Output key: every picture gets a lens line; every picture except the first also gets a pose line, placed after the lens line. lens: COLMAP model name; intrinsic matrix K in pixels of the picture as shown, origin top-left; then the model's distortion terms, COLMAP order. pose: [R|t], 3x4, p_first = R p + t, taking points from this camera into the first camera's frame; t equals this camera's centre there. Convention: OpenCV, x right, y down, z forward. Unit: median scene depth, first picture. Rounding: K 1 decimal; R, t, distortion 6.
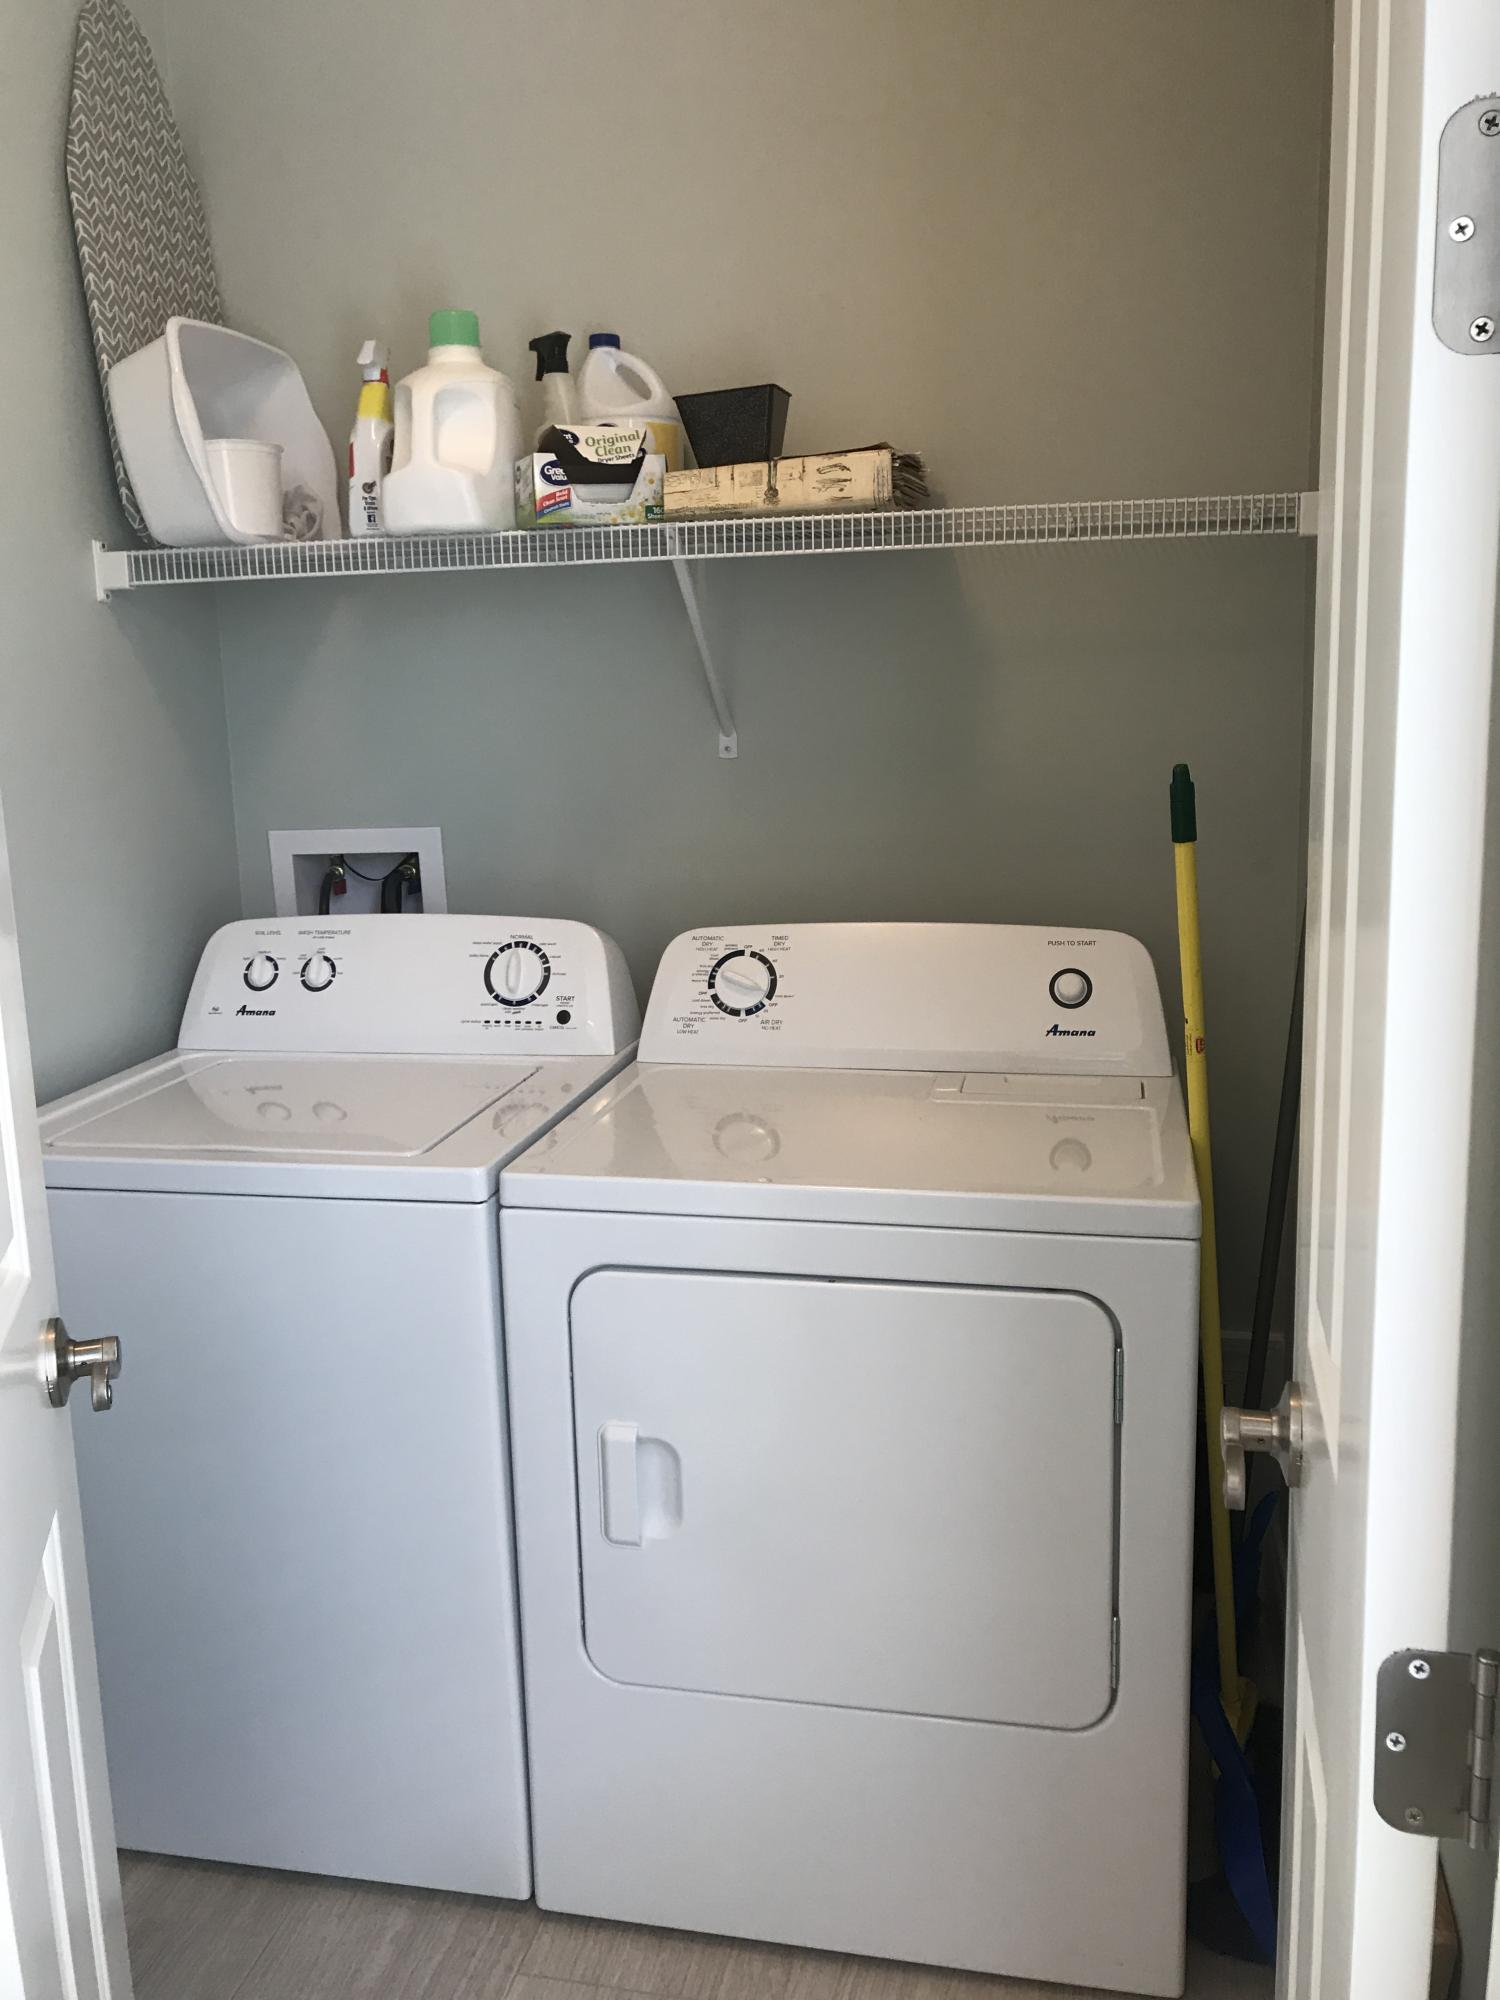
lens RADIAL K [[1664.3, 0, 747.6], [0, 1664.3, 1001.1], [0, 0, 1]] dist [0.032505, -0.004157]
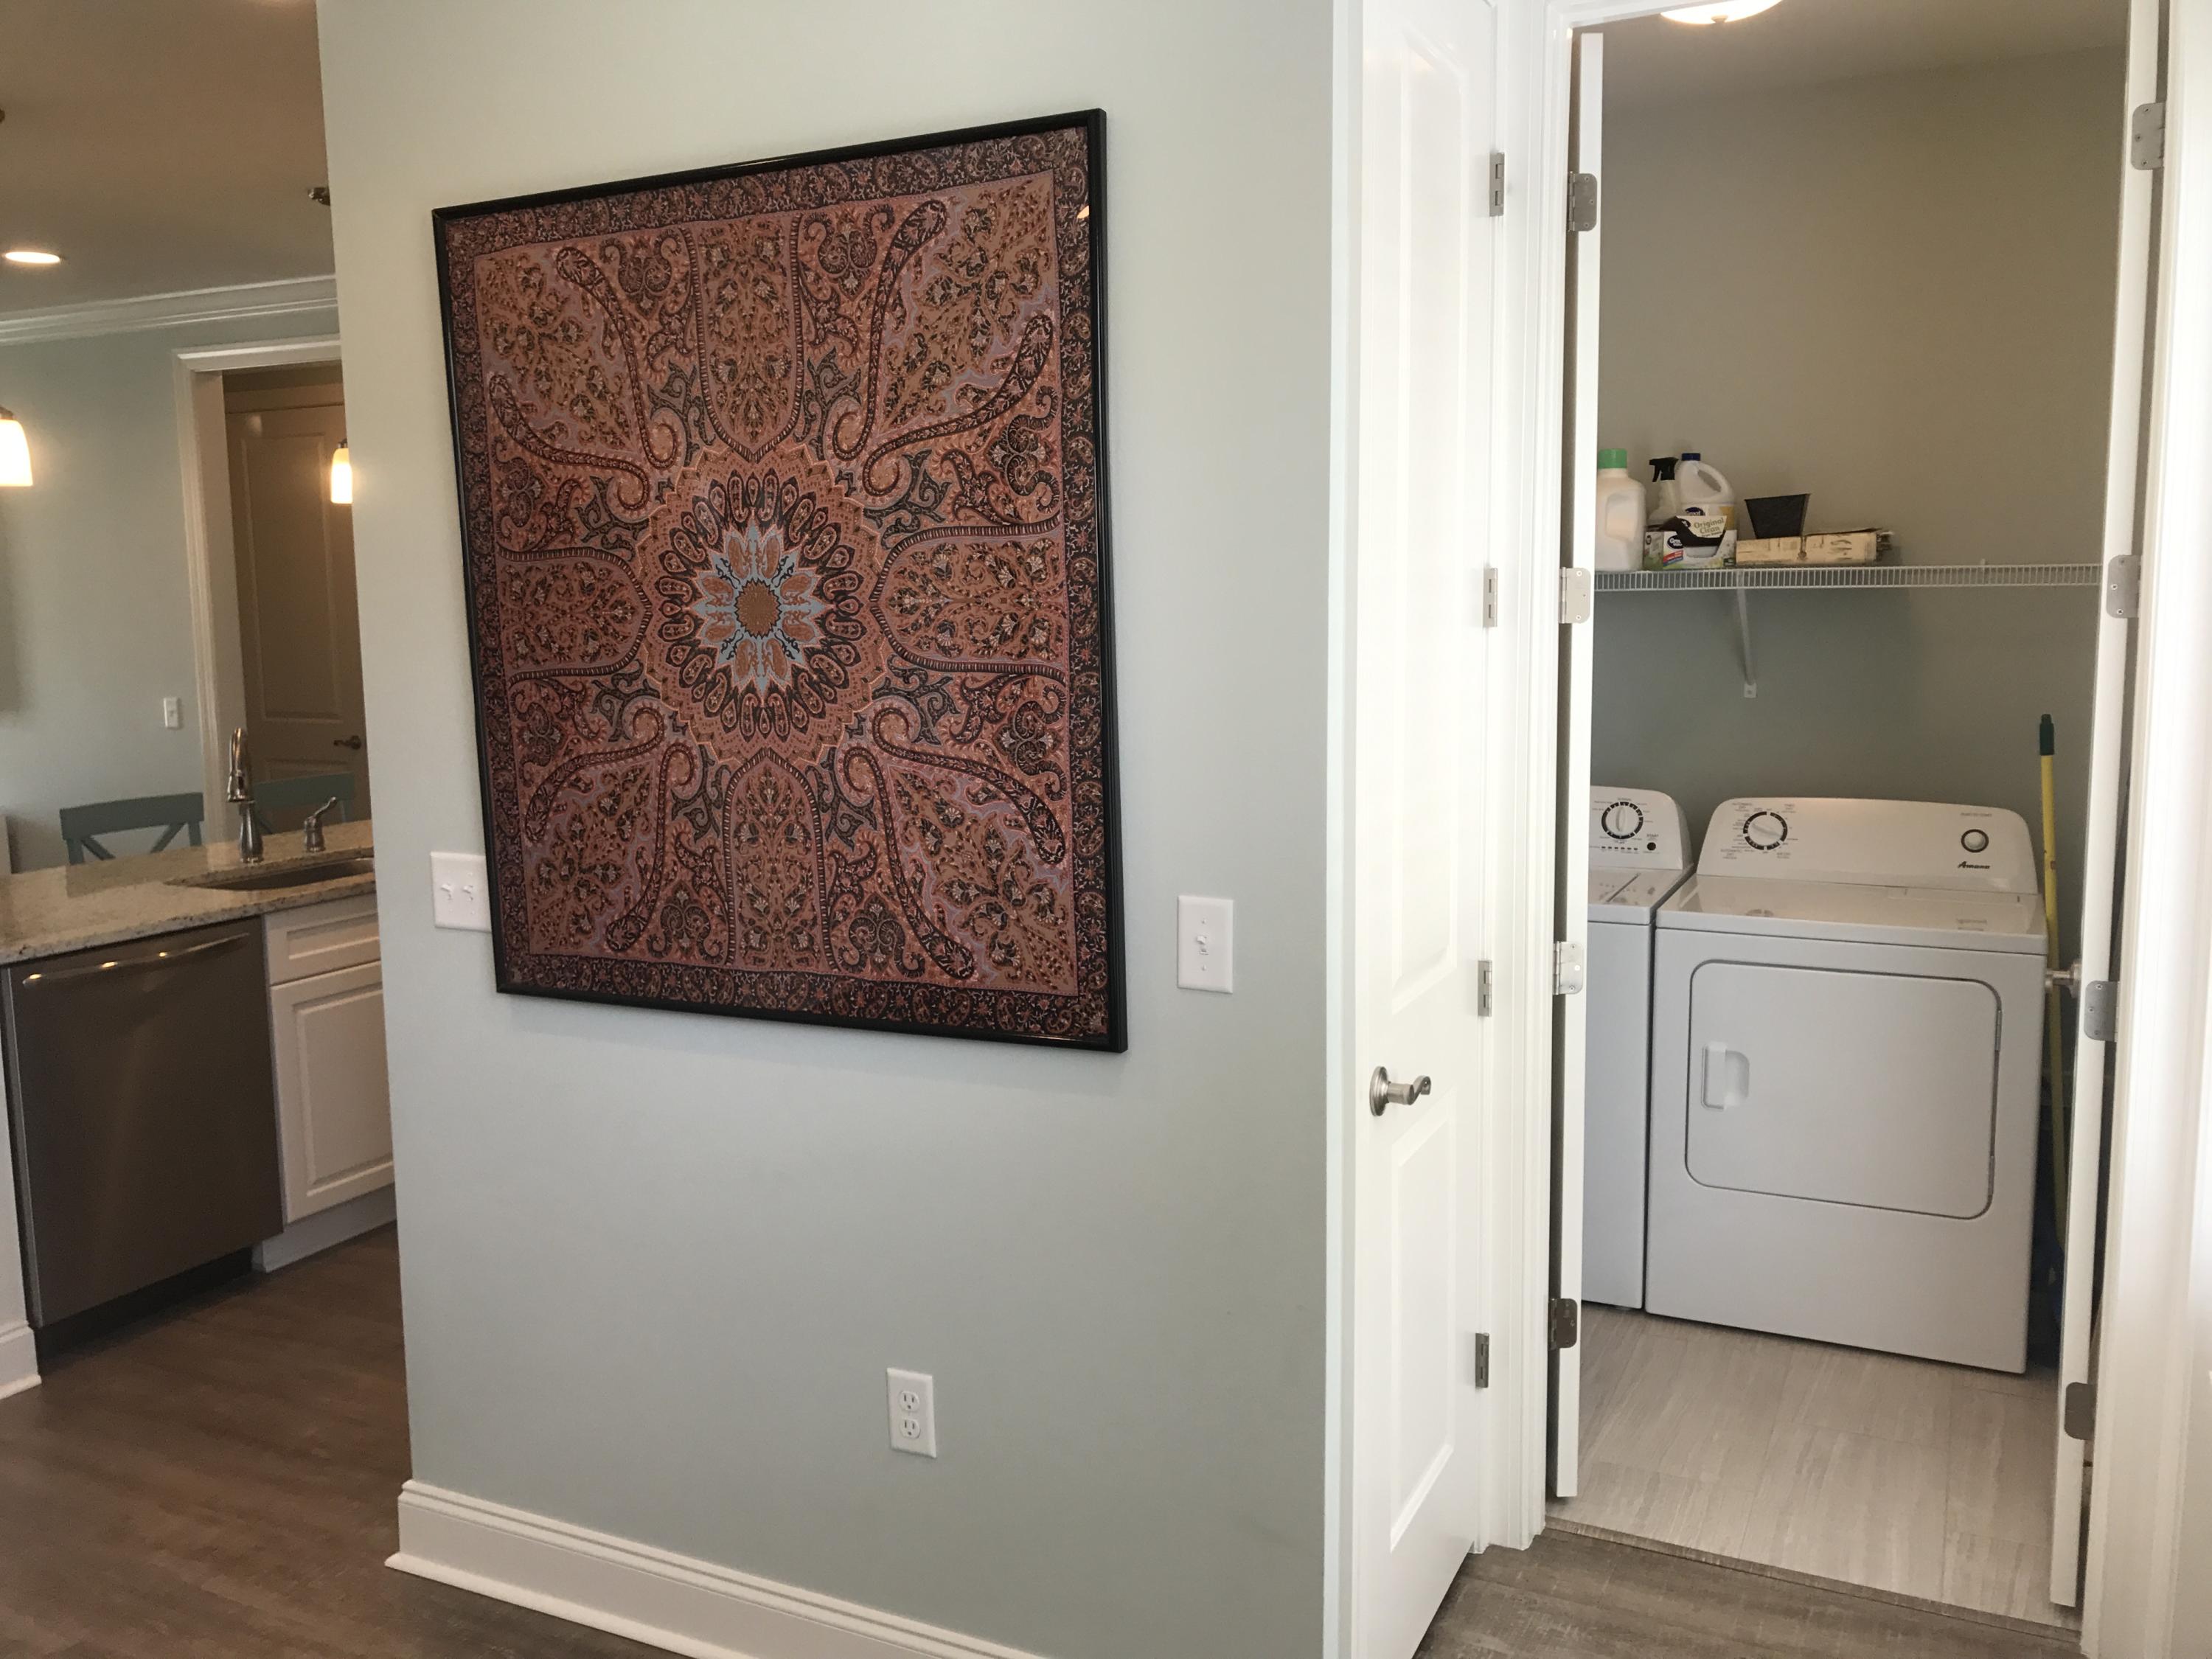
lens RADIAL K [[1840.7, 0, 1109.1], [0, 1840.7, 822.9], [0, 0, 1]] dist [0.032505, -0.004157]
pose [[0.972574, 0.048417, -0.227500, -0.238778], [-0.062127, 0.996634, -0.053491, 0.131204], [0.224144, 0.066157, 0.972308, -1.052616]]
